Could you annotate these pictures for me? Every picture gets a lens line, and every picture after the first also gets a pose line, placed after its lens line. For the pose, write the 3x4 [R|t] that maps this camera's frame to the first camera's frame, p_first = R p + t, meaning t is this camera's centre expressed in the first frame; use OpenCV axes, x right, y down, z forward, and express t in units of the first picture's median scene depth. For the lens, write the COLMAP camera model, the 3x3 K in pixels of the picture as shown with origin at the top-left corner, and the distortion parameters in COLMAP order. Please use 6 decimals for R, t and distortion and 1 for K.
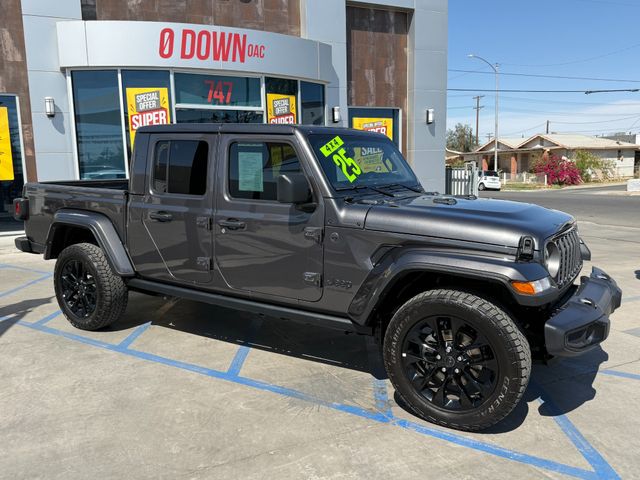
lens RADIAL K [[536.3, 0, 320.2], [0, 536.3, 241.8], [0, 0, 1]] dist [0.066849, -0.125212]
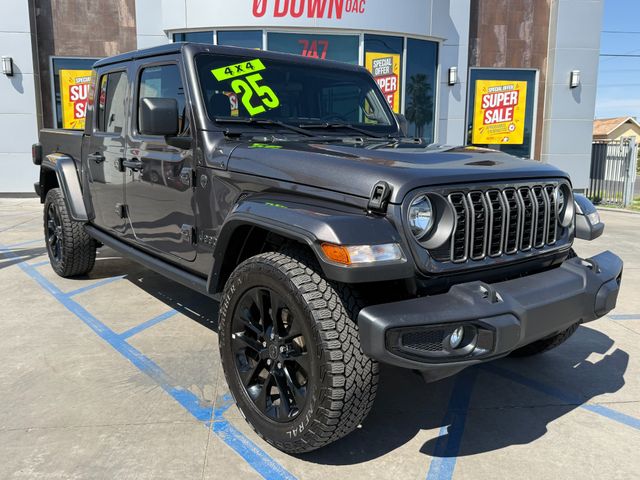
lens RADIAL K [[536.3, 0, 320.2], [0, 536.3, 241.8], [0, 0, 1]] dist [0.066849, -0.125212]
pose [[0.947686, 0.078389, -0.309429, 0.145002], [-0.067772, 0.996689, 0.044930, 0.011348], [0.311927, -0.021609, 0.949860, 0.098231]]
